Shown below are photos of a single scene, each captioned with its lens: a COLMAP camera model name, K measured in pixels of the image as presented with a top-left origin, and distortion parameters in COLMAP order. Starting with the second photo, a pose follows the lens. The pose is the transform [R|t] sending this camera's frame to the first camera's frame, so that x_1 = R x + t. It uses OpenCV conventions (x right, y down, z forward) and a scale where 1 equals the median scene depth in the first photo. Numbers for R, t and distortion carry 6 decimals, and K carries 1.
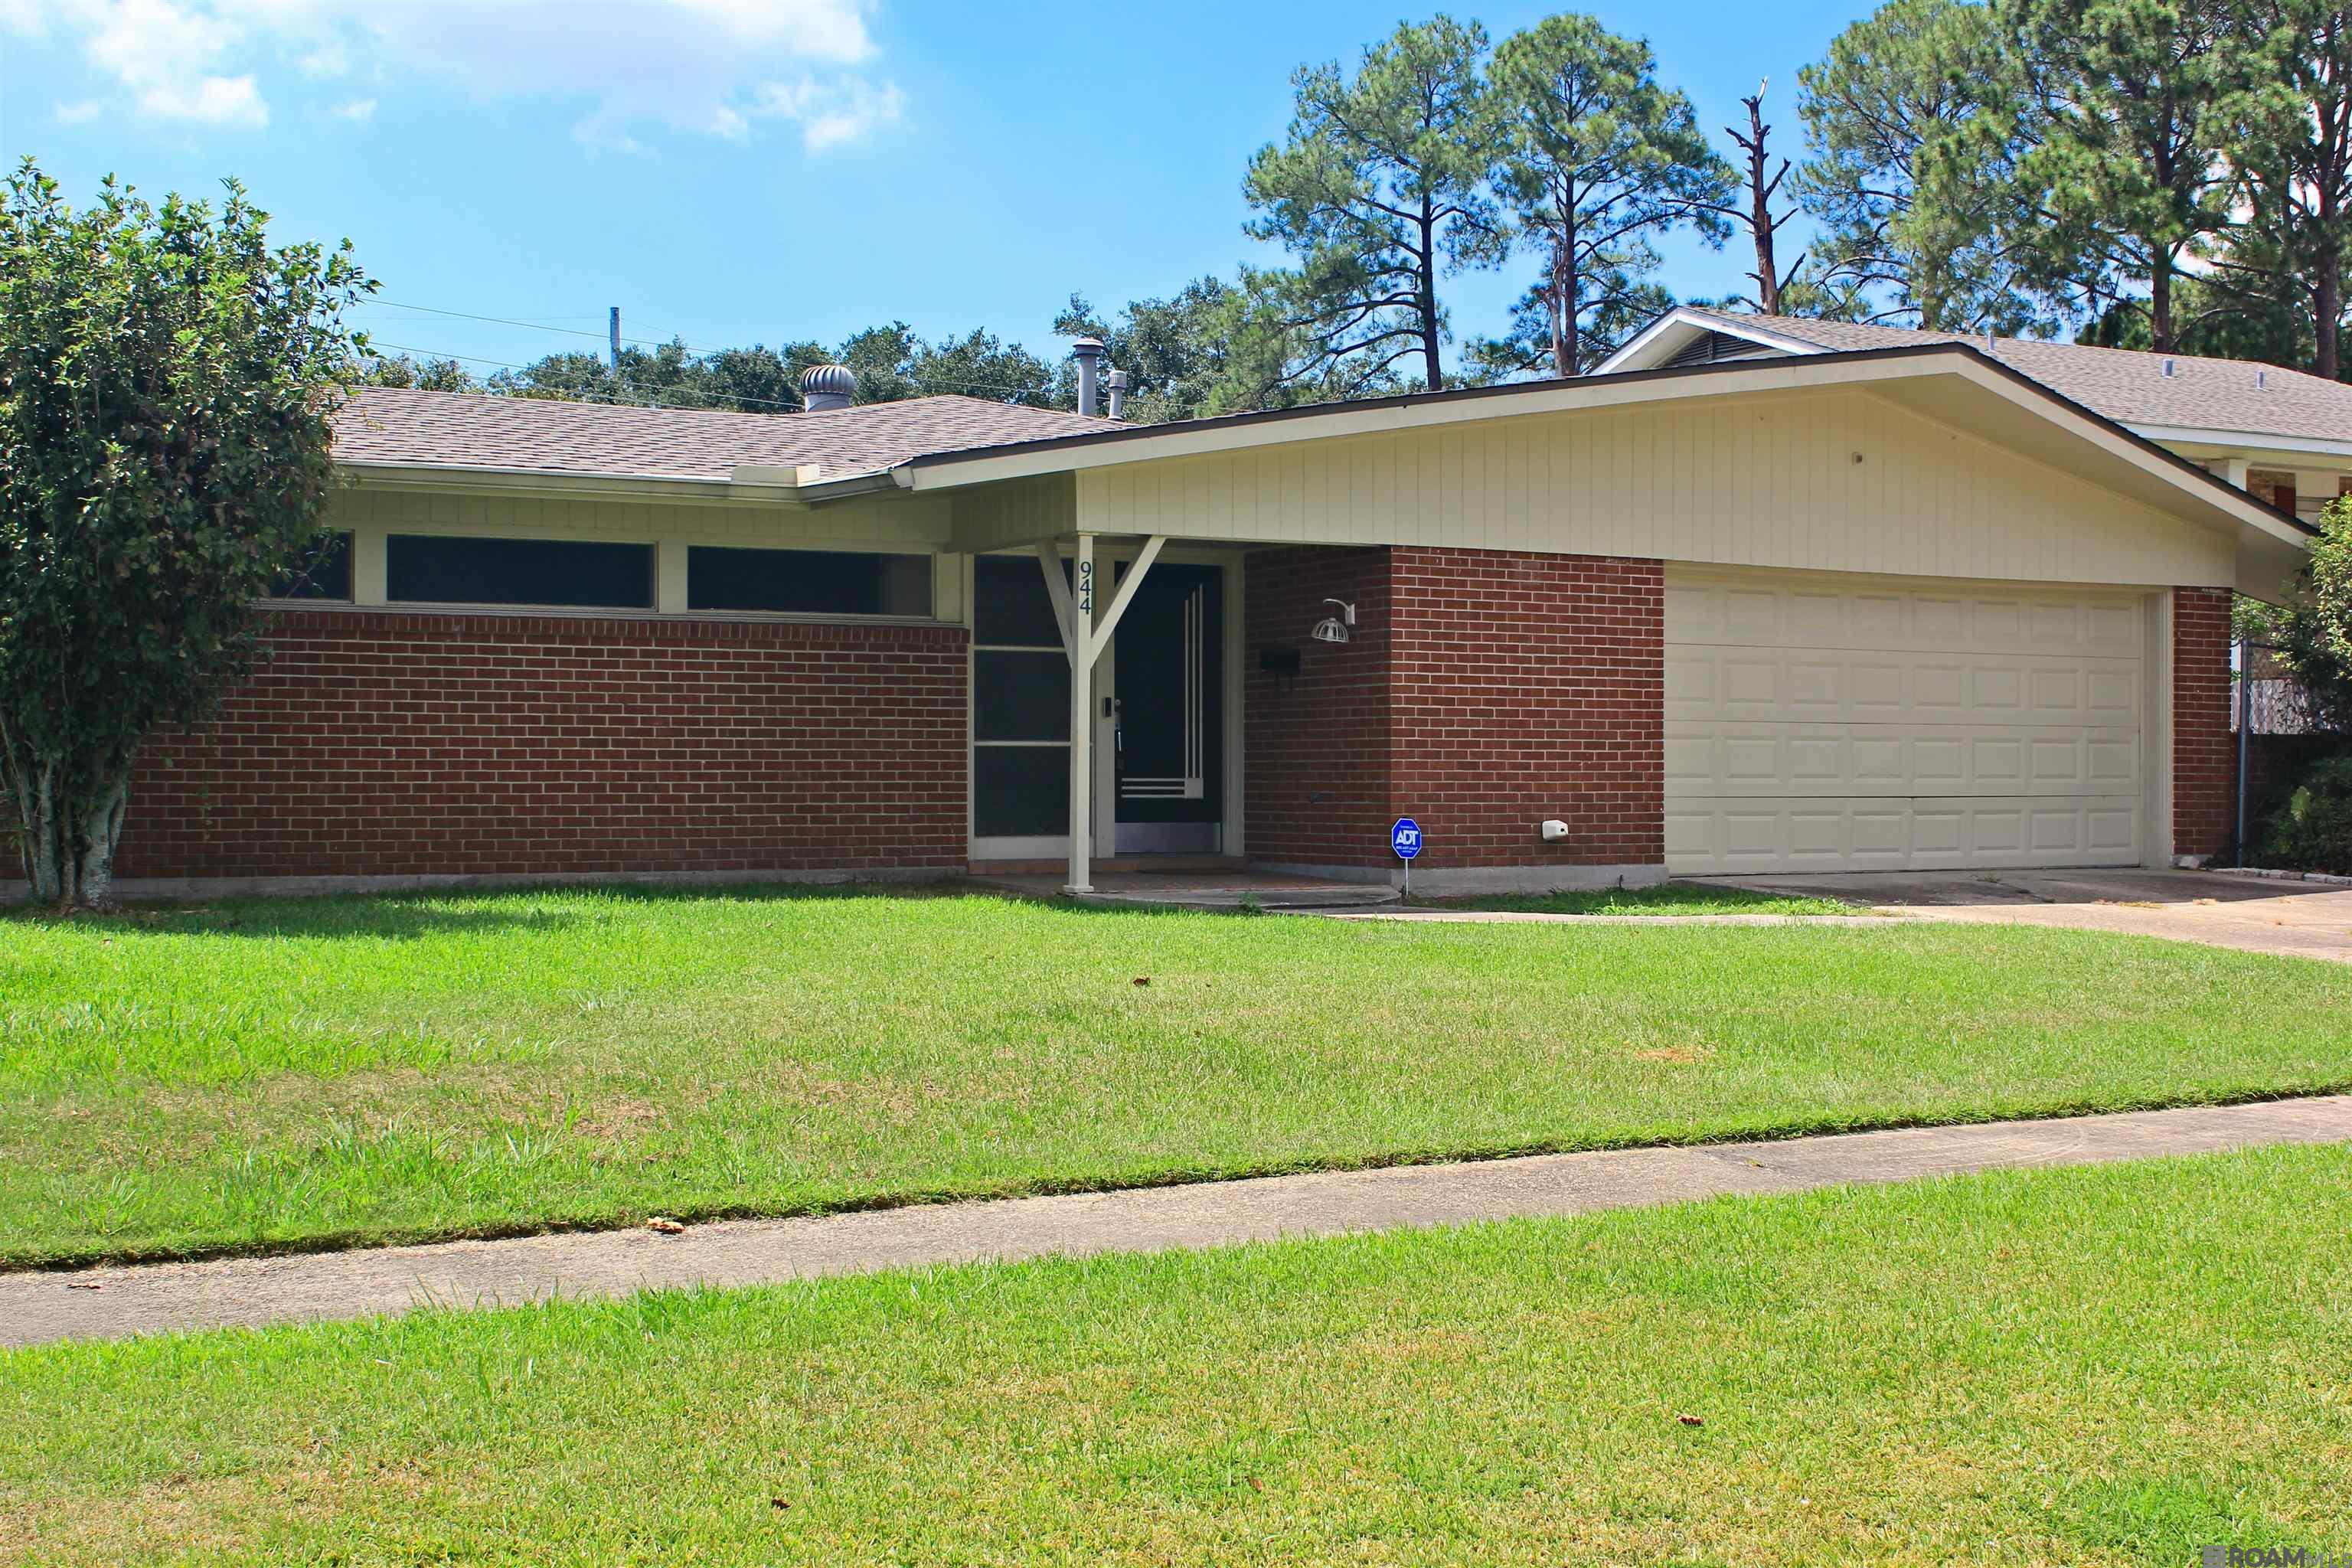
lens RADIAL K [[2954.5, 0, 1176.0], [0, 2954.5, 788.3], [0, 0, 1]] dist [-0.023519, 0.000000]
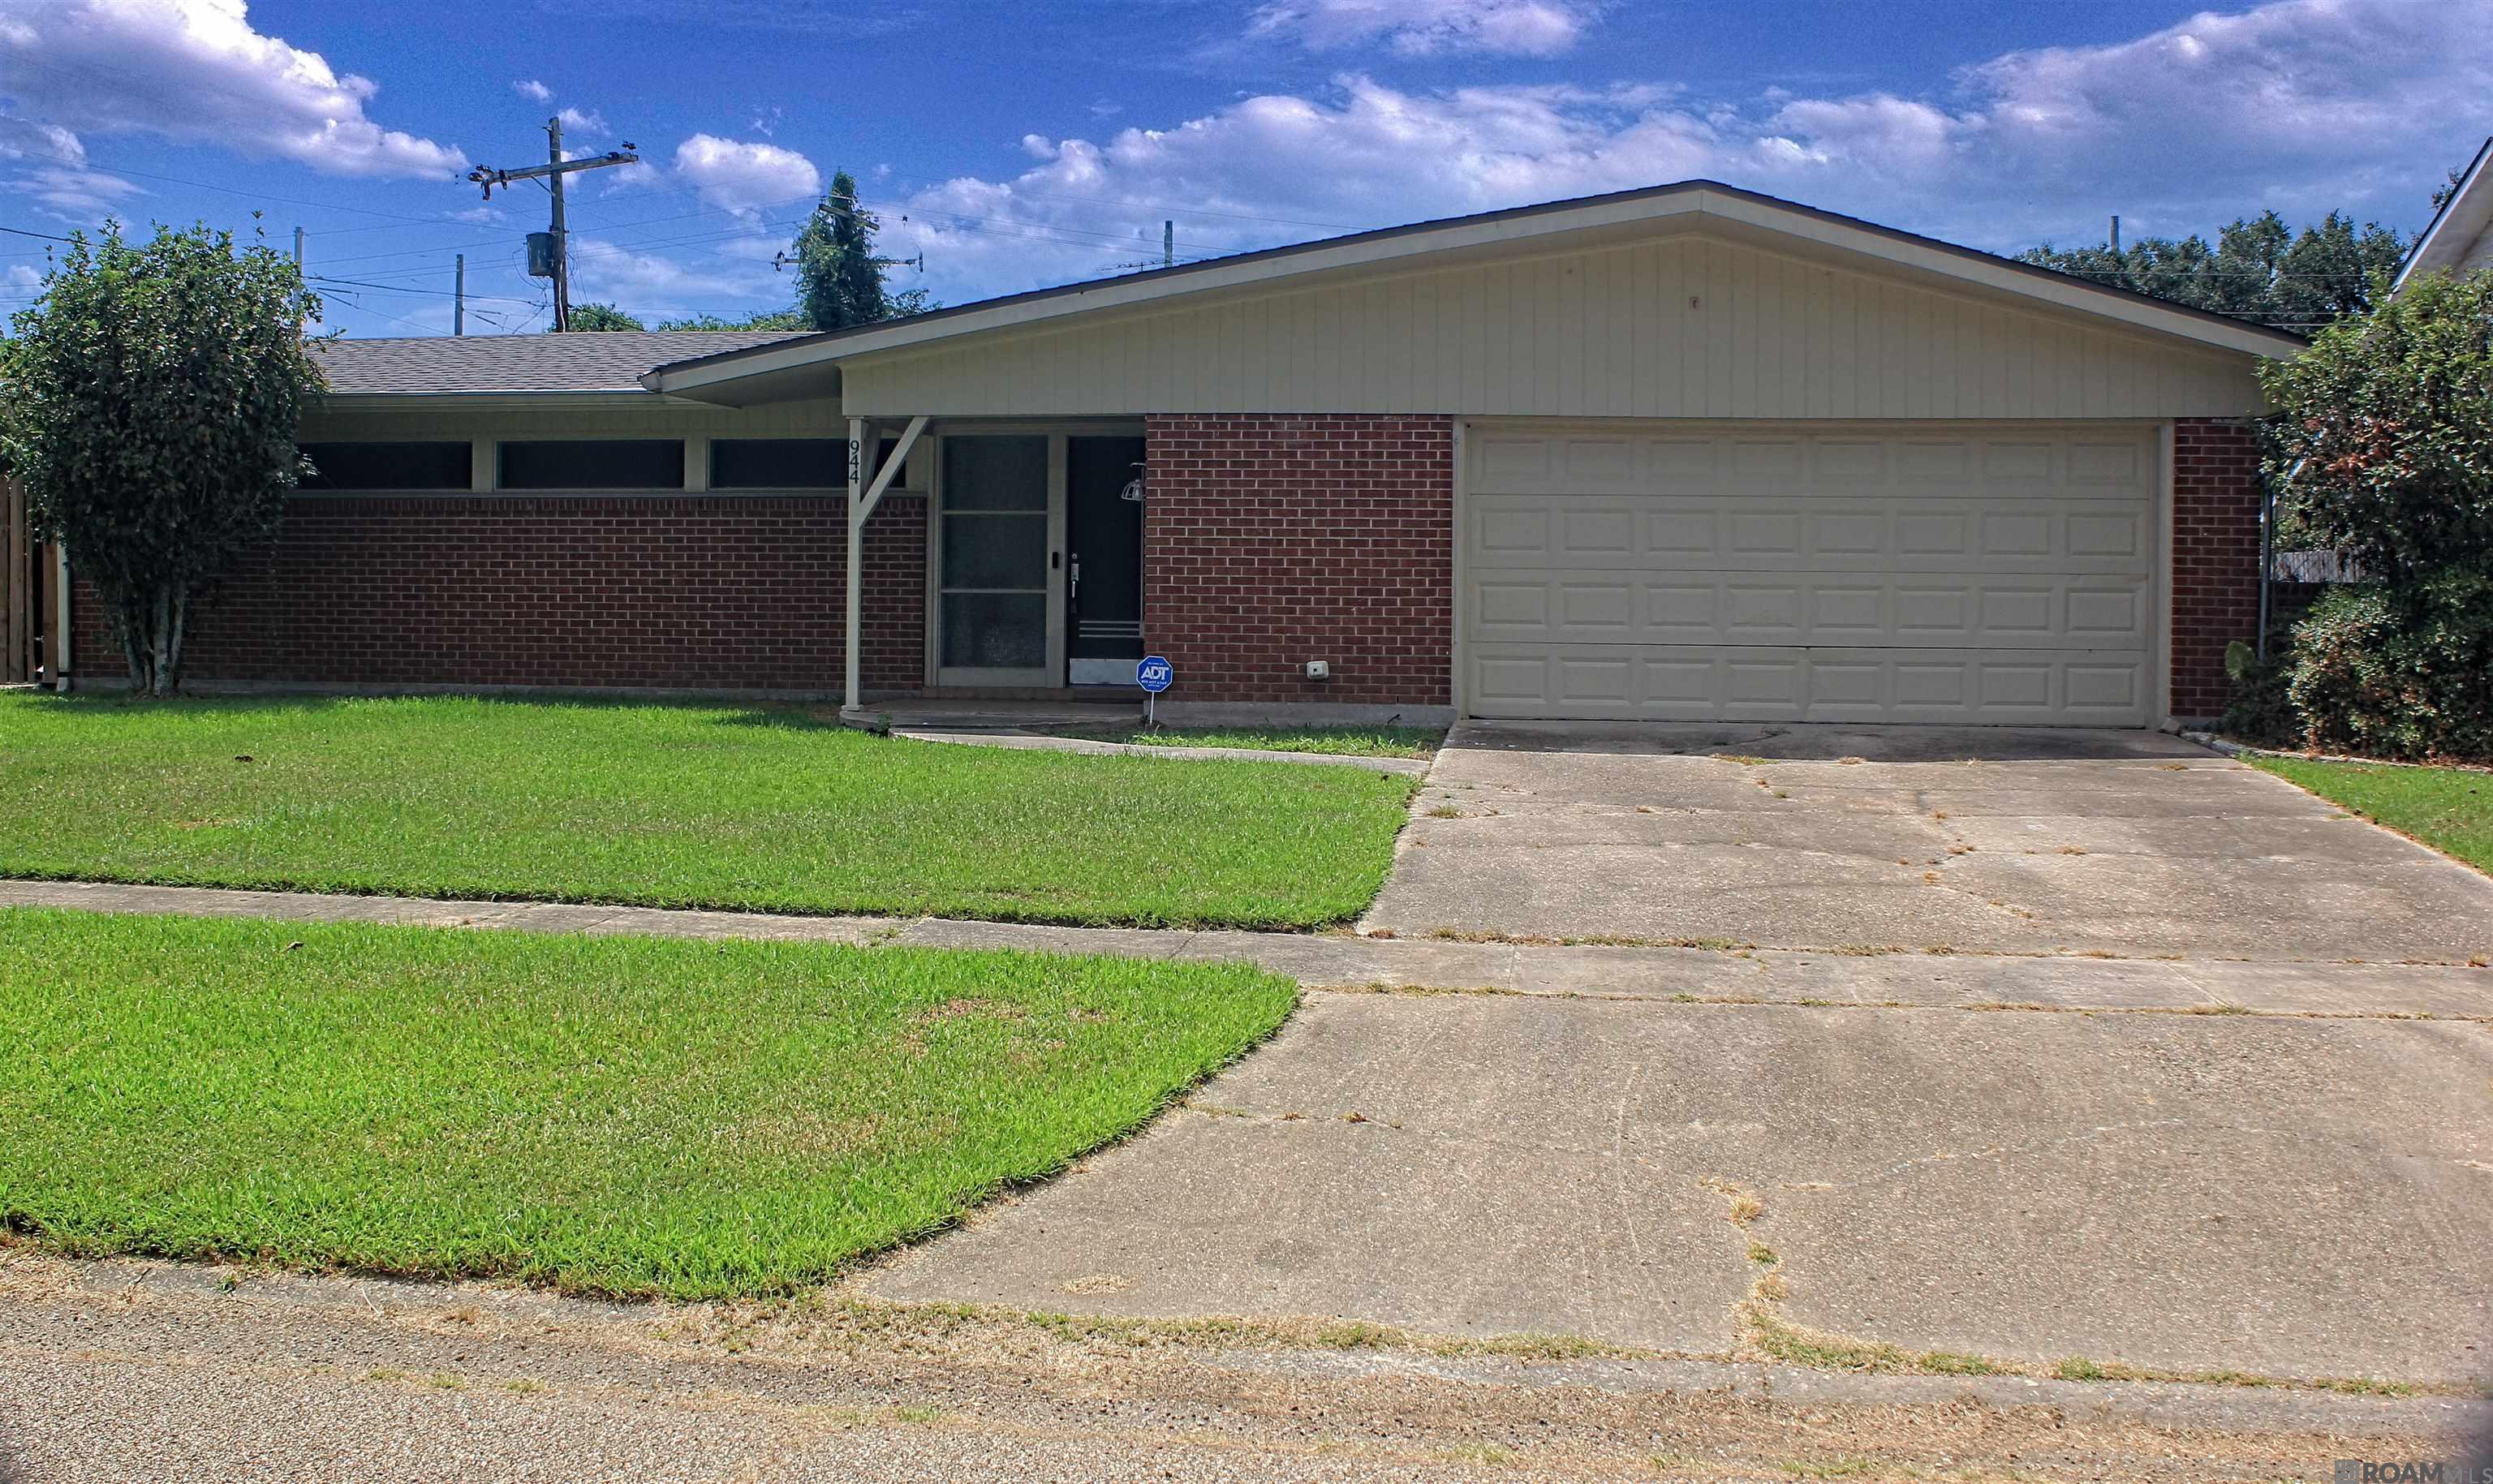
lens RADIAL K [[2539.9, 0, 1246.5], [0, 2539.9, 733.7], [0, 0, 1]] dist [-0.069421, 0.000000]
pose [[0.782841, 0.032826, -0.621355, 0.697760], [-0.012670, 0.999241, 0.036827, 0.003666], [0.622092, -0.020958, 0.782663, 0.259341]]
